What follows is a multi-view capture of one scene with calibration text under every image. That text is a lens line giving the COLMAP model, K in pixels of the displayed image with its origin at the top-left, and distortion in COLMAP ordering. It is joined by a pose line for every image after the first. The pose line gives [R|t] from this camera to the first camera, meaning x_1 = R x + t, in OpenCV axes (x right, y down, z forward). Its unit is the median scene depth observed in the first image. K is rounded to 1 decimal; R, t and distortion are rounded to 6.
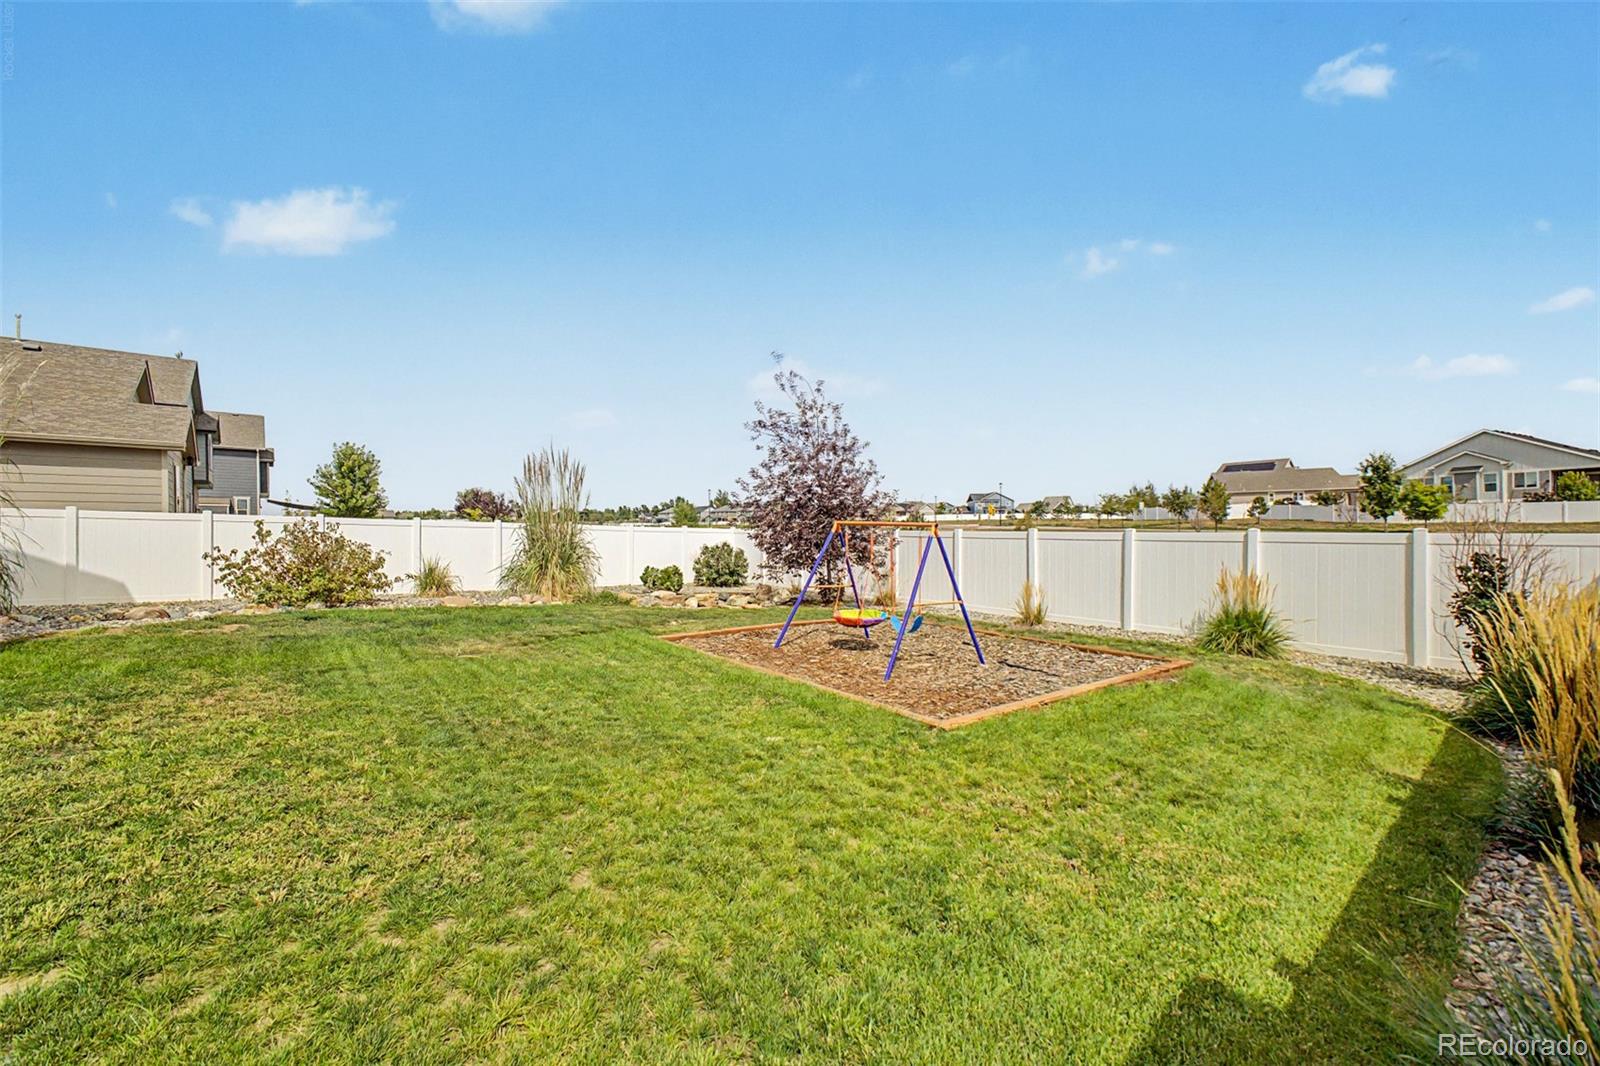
lens RADIAL K [[637.4, 0, 800.0], [0, 637.4, 533.0], [0, 0, 1]] dist [0.026336, -0.000228]
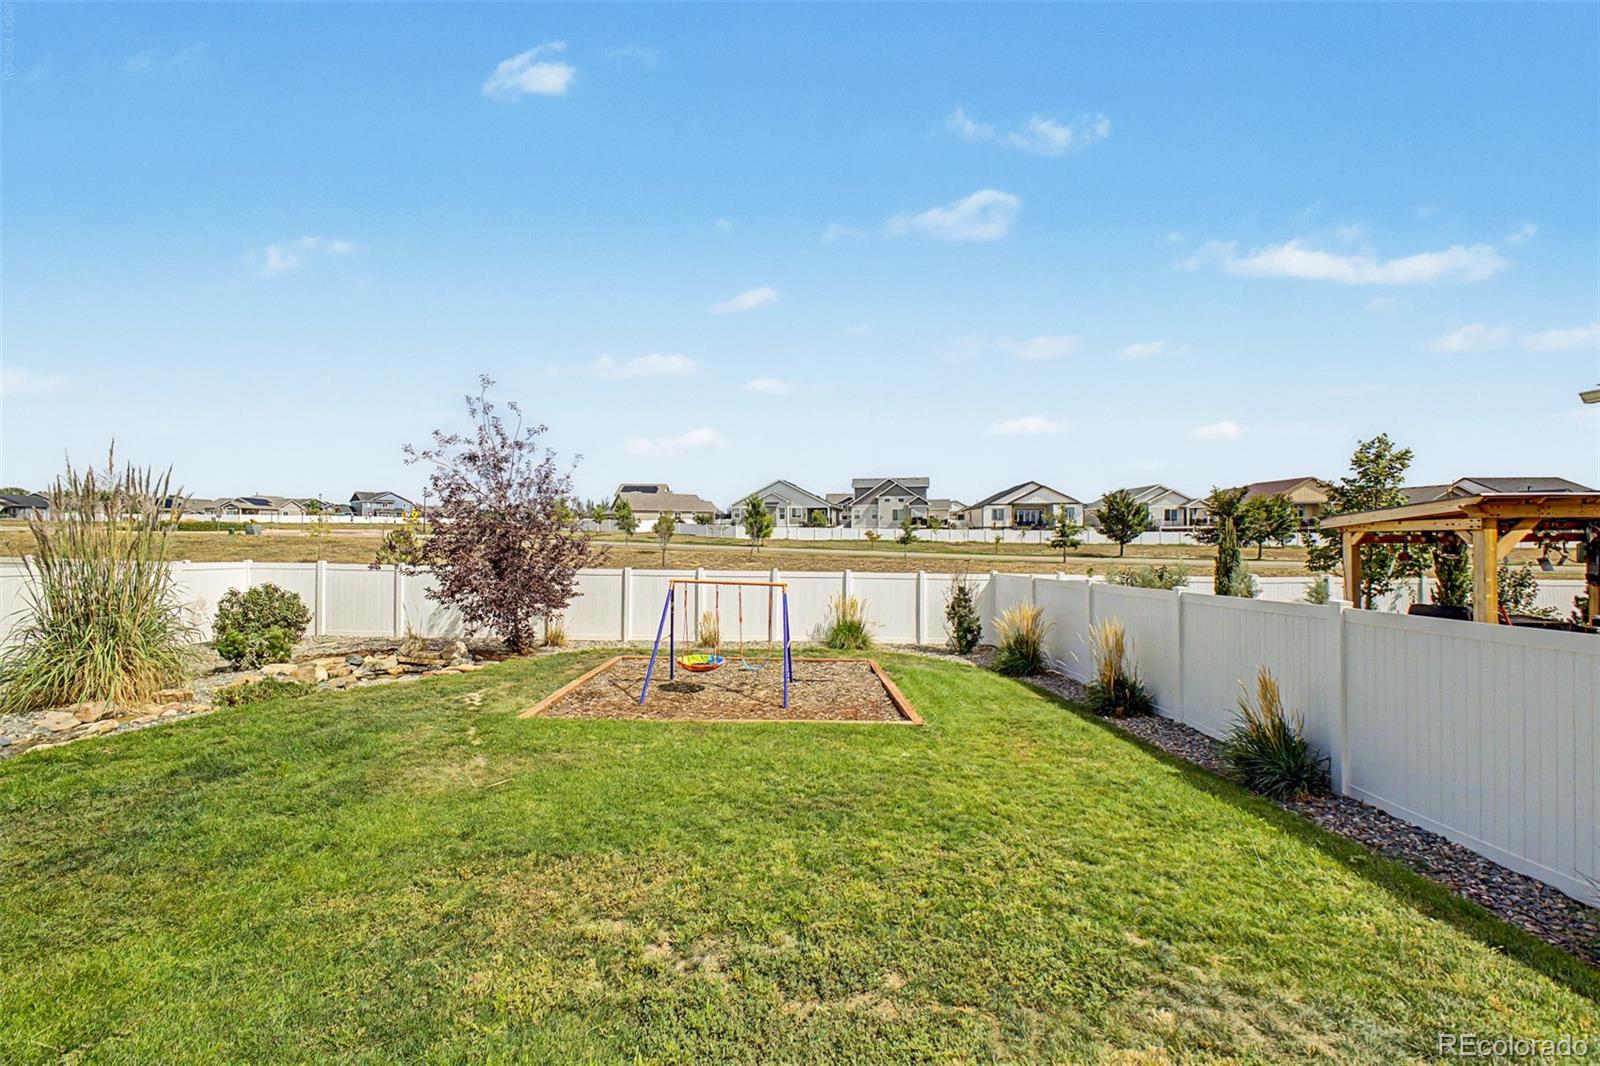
lens RADIAL K [[637.4, 0, 800.0], [0, 637.4, 533.0], [0, 0, 1]] dist [0.026336, -0.000228]
pose [[0.610329, 0.012389, 0.792051, -0.346043], [-0.010878, 0.999914, -0.007259, -0.046996], [-0.792074, -0.004185, 0.610411, 0.066639]]
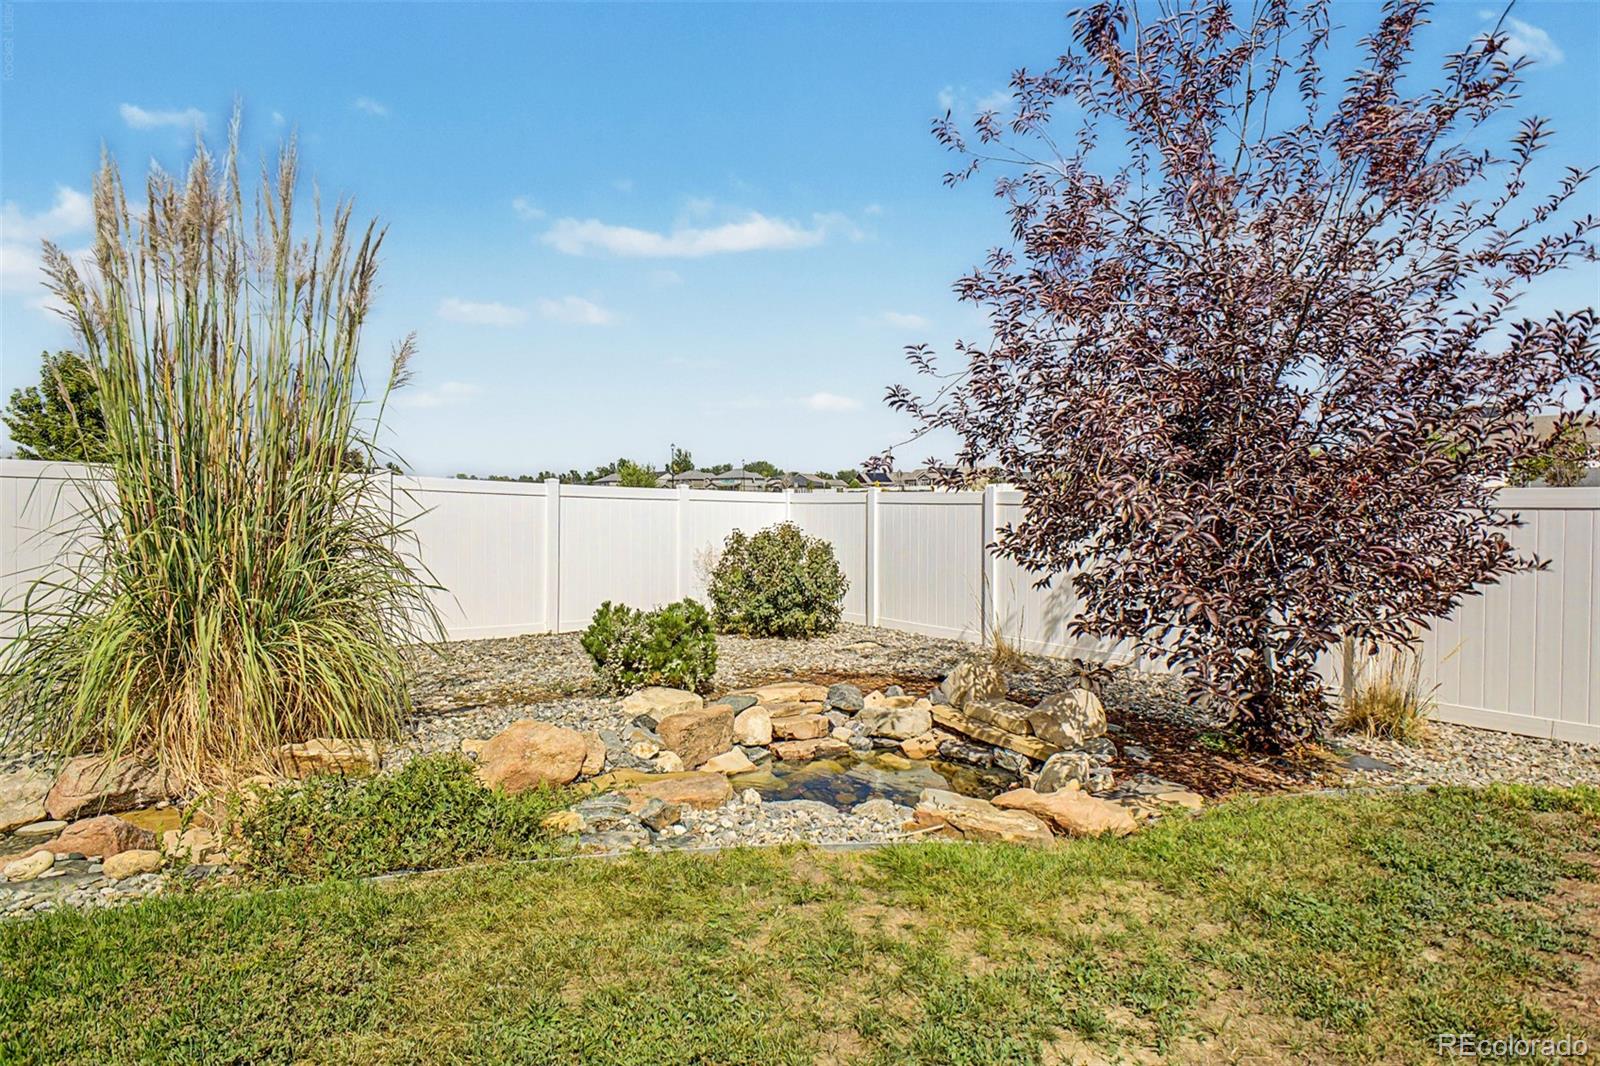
lens RADIAL K [[842.7, 0, 773.0], [0, 842.7, 532.7], [0, 0, 1]] dist [-0.000706, -0.000042]
pose [[0.999981, 0.001036, -0.006061, -0.126687], [-0.000881, 0.999674, 0.025523, 0.006232], [0.006086, -0.025517, 0.999656, 0.485145]]
